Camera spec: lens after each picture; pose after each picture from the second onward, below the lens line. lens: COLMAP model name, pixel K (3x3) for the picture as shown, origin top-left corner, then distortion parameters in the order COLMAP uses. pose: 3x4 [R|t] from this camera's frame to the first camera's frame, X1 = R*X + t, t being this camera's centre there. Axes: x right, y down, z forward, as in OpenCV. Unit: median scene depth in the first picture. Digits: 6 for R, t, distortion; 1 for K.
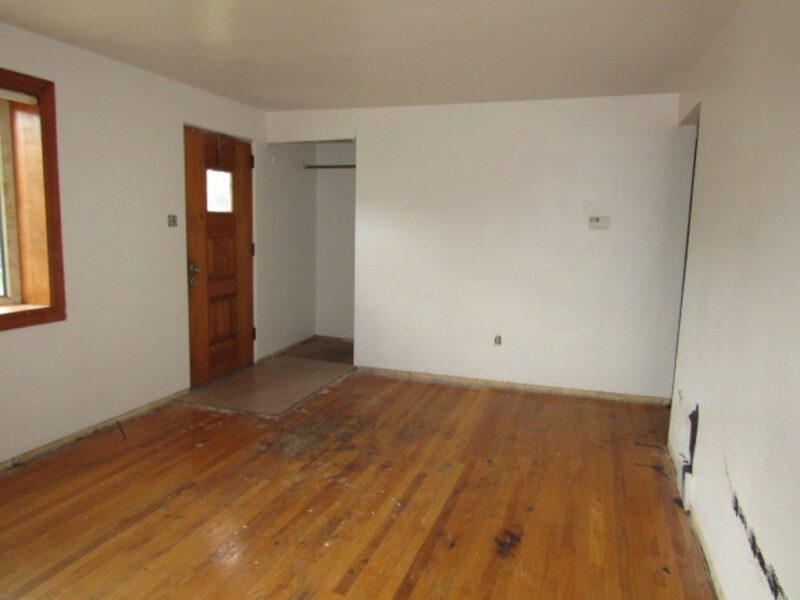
lens RADIAL K [[576.3, 0, 399.6], [0, 576.3, 305.5], [0, 0, 1]] dist [-0.003902, 0.007294]
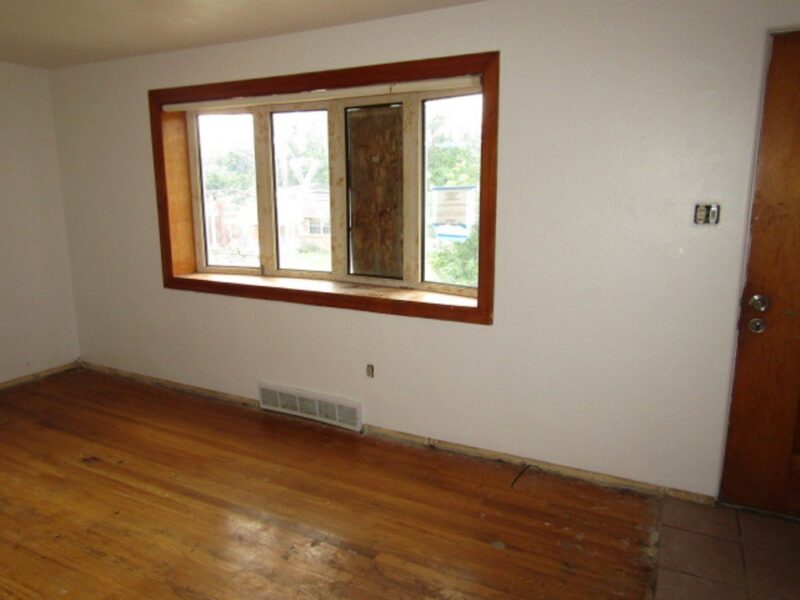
lens RADIAL K [[576.3, 0, 399.6], [0, 576.3, 305.5], [0, 0, 1]] dist [-0.003902, 0.007294]
pose [[-0.157282, 0.172171, -0.972430, 0.361728], [-0.136162, 0.971500, 0.194029, -0.190261], [0.978122, 0.162925, -0.129356, 1.171312]]
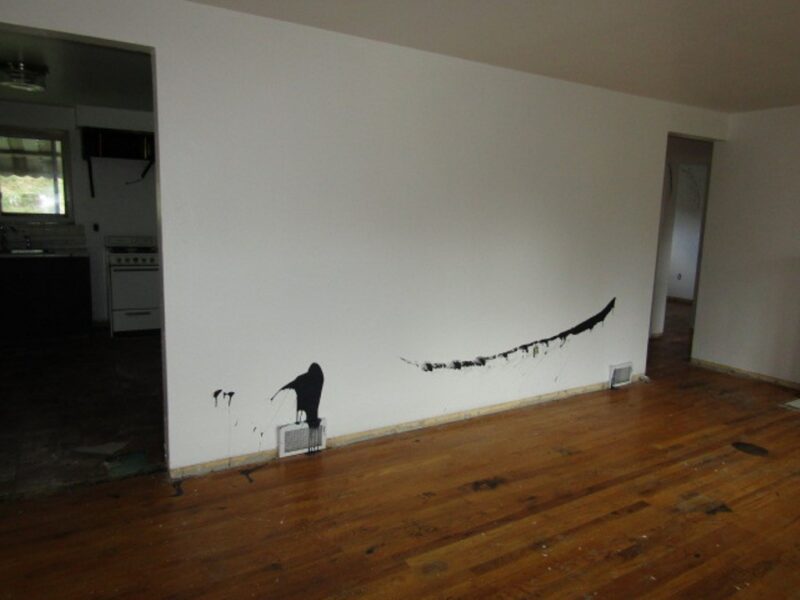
lens RADIAL K [[576.3, 0, 399.6], [0, 576.3, 305.5], [0, 0, 1]] dist [-0.003902, 0.007294]
pose [[-0.777715, -0.147808, 0.610993, -0.317613], [0.039466, 0.958565, 0.282126, -0.266344], [-0.627377, 0.243527, -0.739657, 1.733485]]
